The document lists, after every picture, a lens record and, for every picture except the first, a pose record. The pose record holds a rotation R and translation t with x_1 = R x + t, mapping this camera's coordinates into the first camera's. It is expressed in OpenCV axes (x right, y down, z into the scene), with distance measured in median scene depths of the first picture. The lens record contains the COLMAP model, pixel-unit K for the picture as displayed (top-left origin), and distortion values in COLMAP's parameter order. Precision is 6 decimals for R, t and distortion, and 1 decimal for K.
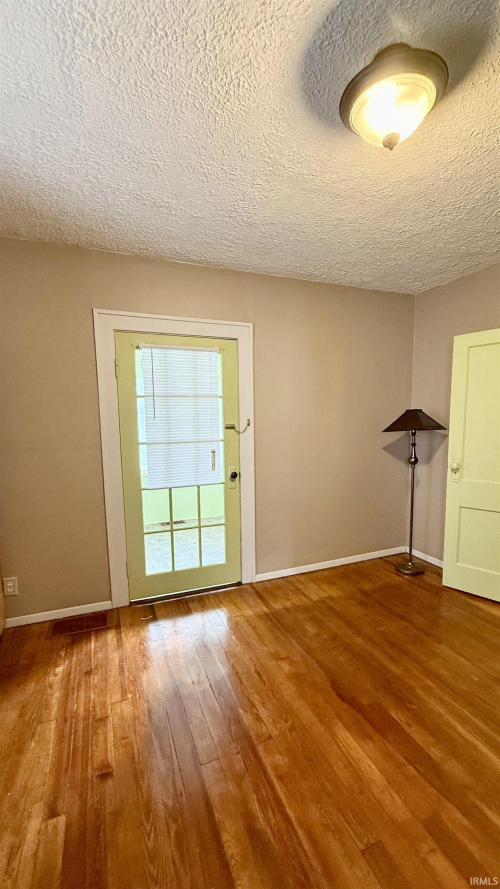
lens RADIAL K [[354.9, 0, 250.5], [0, 354.9, 443.0], [0, 0, 1]] dist [0.001065, 0.000259]
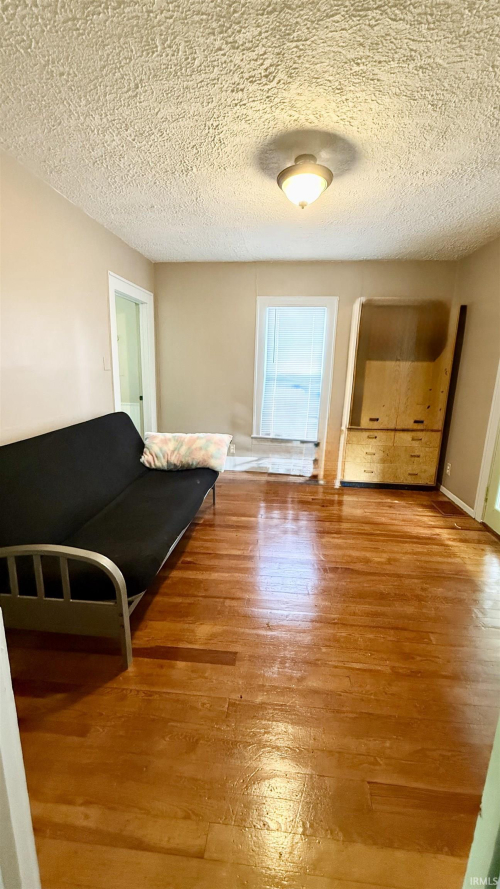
lens RADIAL K [[354.9, 0, 250.5], [0, 354.9, 443.0], [0, 0, 1]] dist [0.001065, 0.000259]
pose [[-0.450620, 0.190646, -0.872122, 1.833301], [-0.070658, 0.966249, 0.247730, -0.063106], [0.889915, 0.173255, -0.421940, 1.466840]]
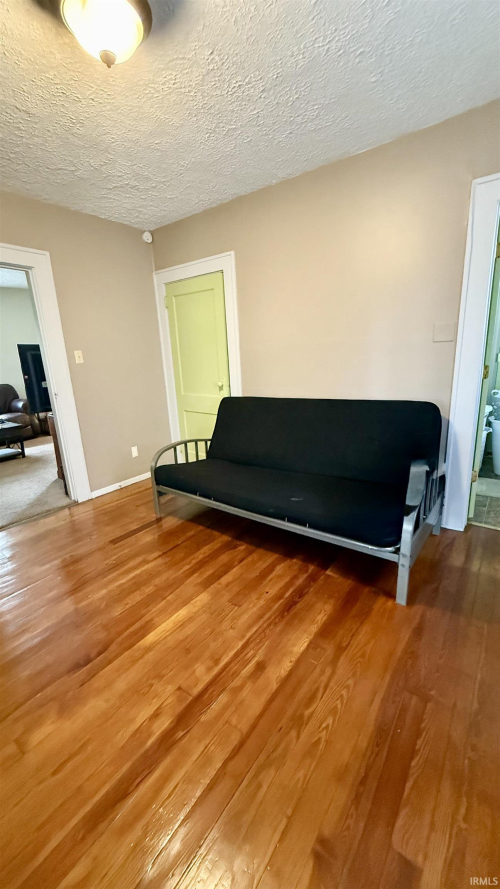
lens RADIAL K [[368.0, 0, 250.0], [0, 368.0, 444.5], [0, 0, 1]] dist [0.000564, 0.000057]
pose [[-0.509016, -0.174881, 0.842805, -0.748747], [0.115438, 0.956429, 0.268176, 0.027755], [-0.852981, 0.233797, -0.466650, 1.216676]]
